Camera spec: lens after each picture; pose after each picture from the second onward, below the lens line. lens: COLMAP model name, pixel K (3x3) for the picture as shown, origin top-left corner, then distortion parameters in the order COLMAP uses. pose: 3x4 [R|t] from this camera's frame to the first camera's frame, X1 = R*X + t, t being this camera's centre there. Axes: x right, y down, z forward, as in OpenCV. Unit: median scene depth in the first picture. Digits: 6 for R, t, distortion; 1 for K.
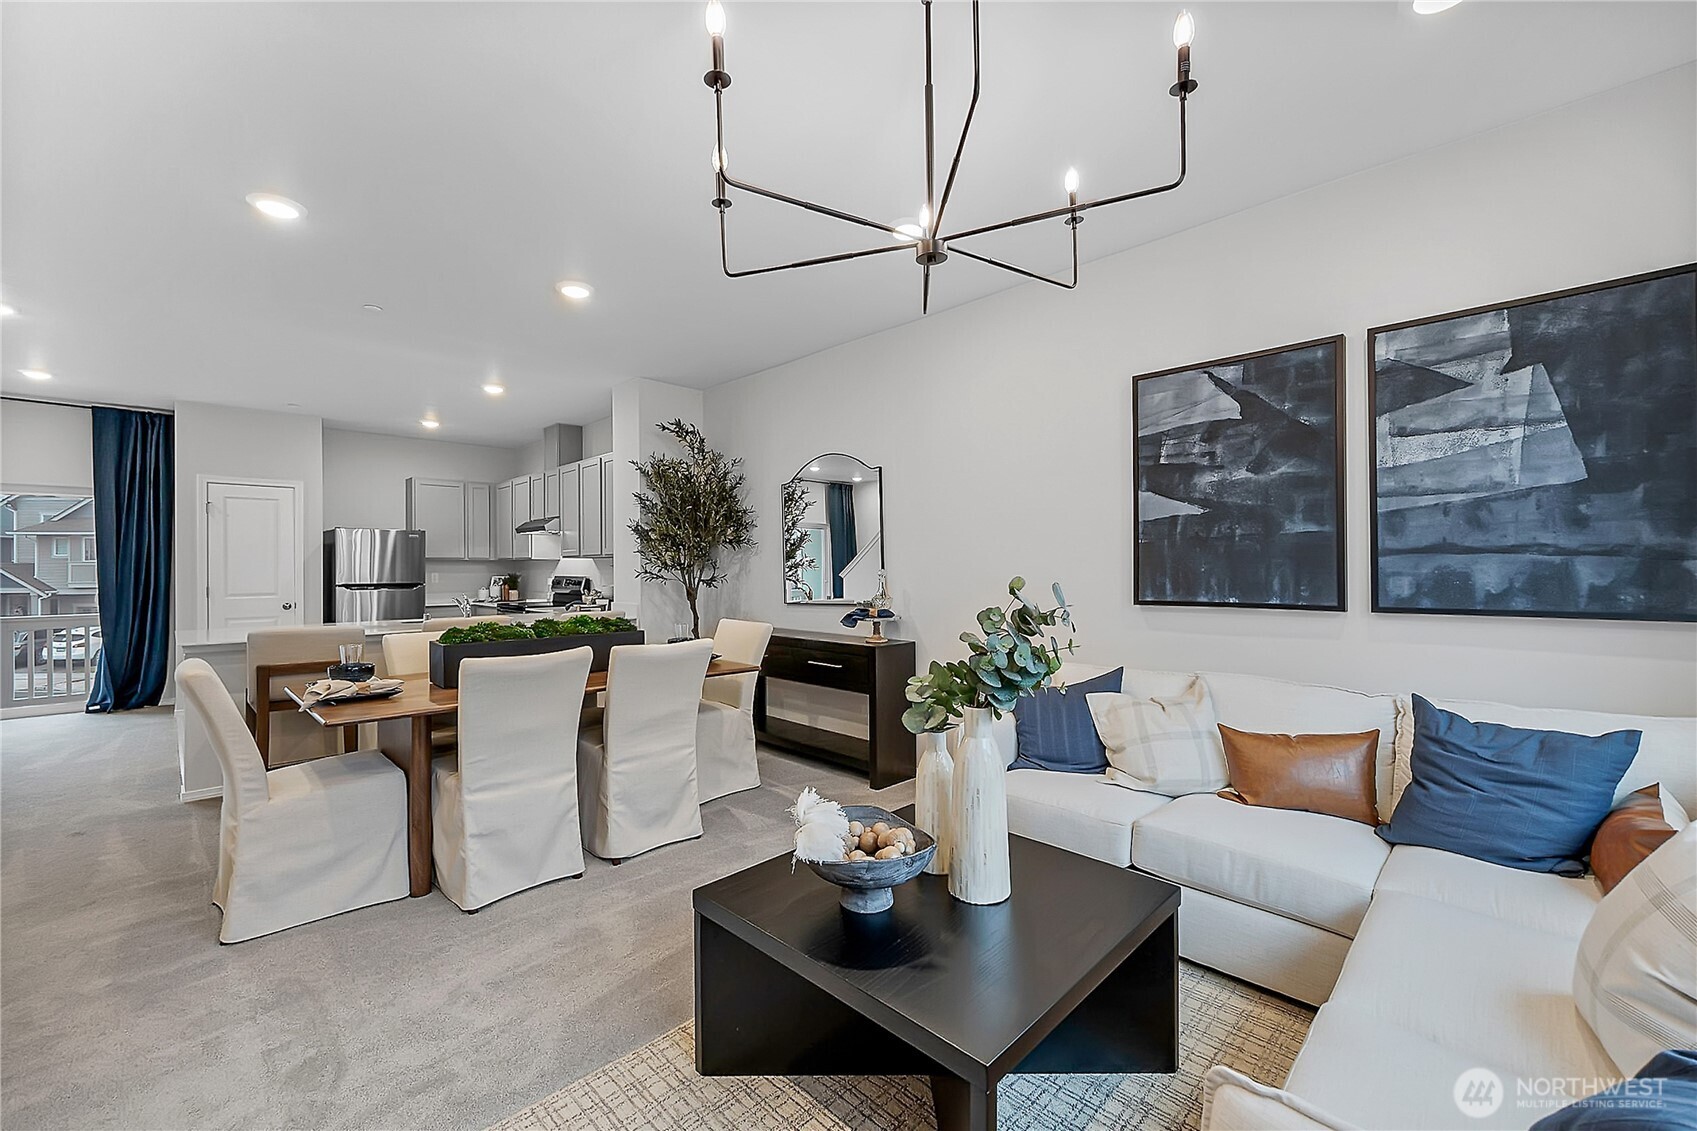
lens RADIAL K [[706.1, 0, 848.5], [0, 706.1, 565.5], [0, 0, 1]] dist [0.000996, 0.000096]
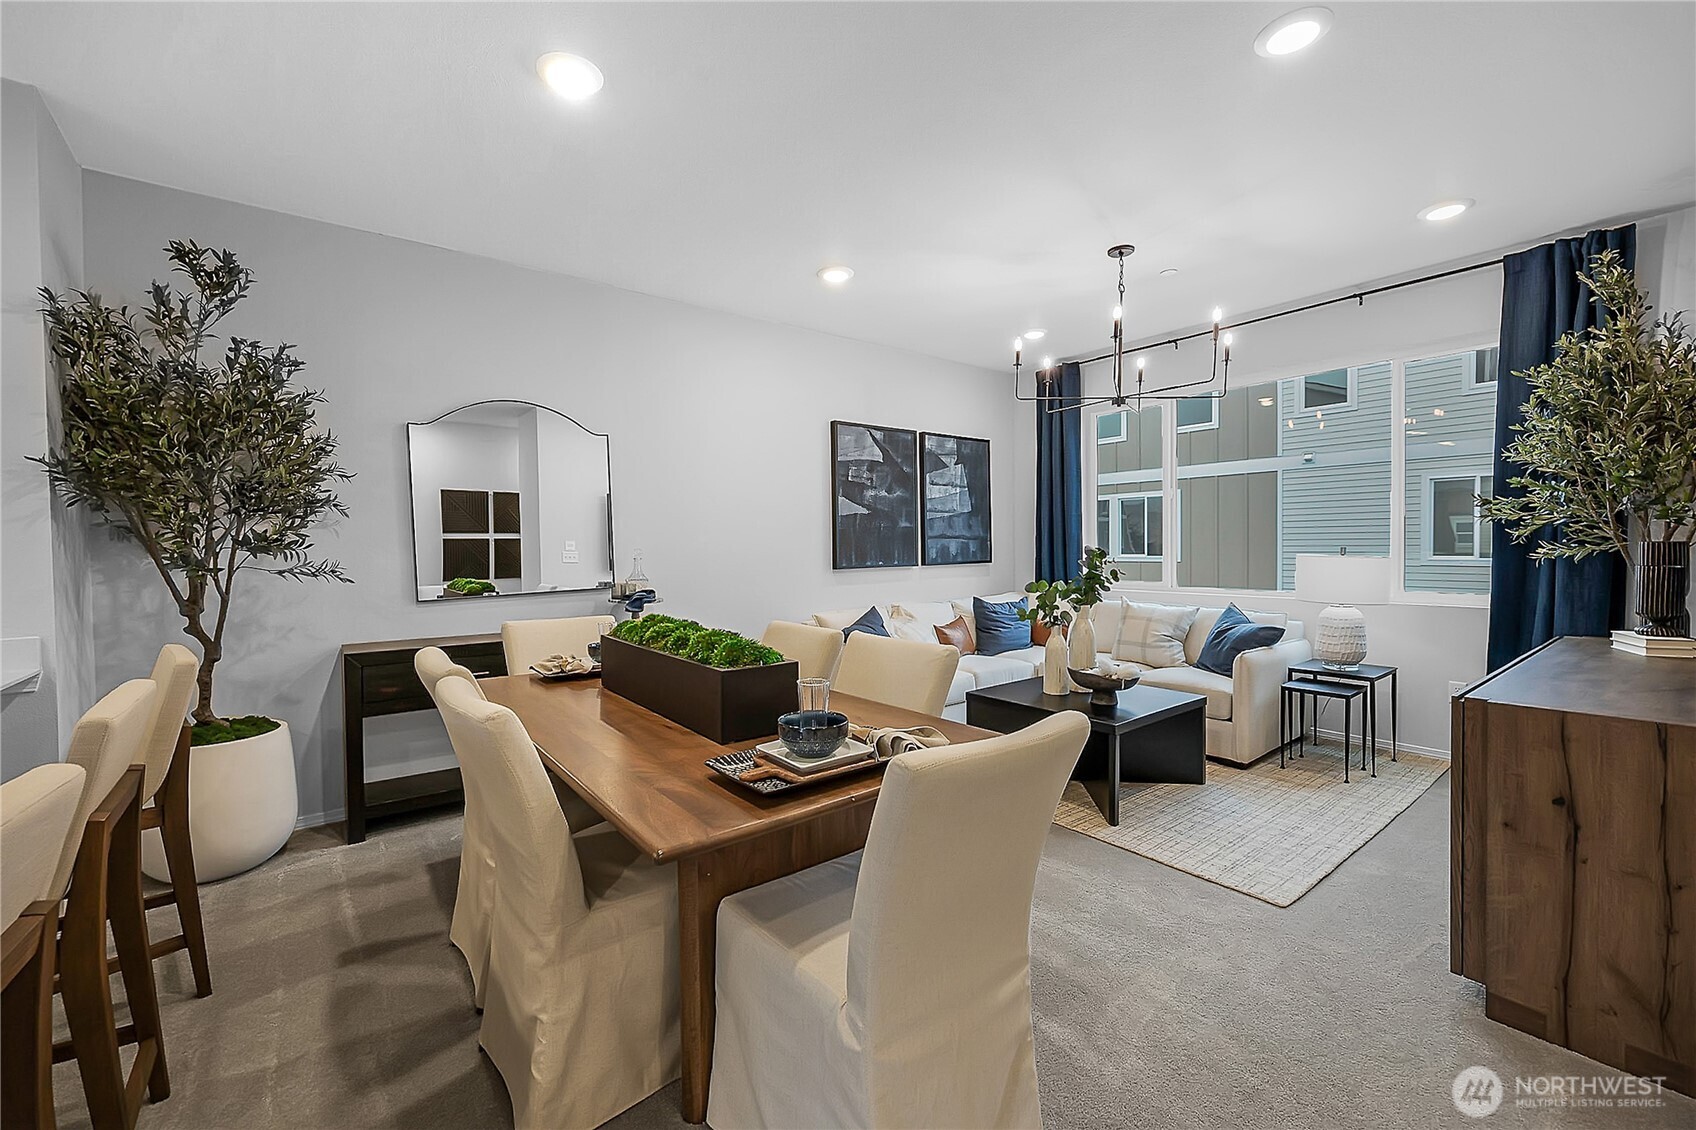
lens RADIAL K [[690.6, 0, 848.0], [0, 690.6, 565.0], [0, 0, 1]] dist [-0.000445, -0.000037]
pose [[0.108835, -0.025640, 0.993729, -1.222109], [0.006325, 0.999665, 0.025101, 0.009252], [-0.994040, 0.003553, 0.108961, 0.908898]]
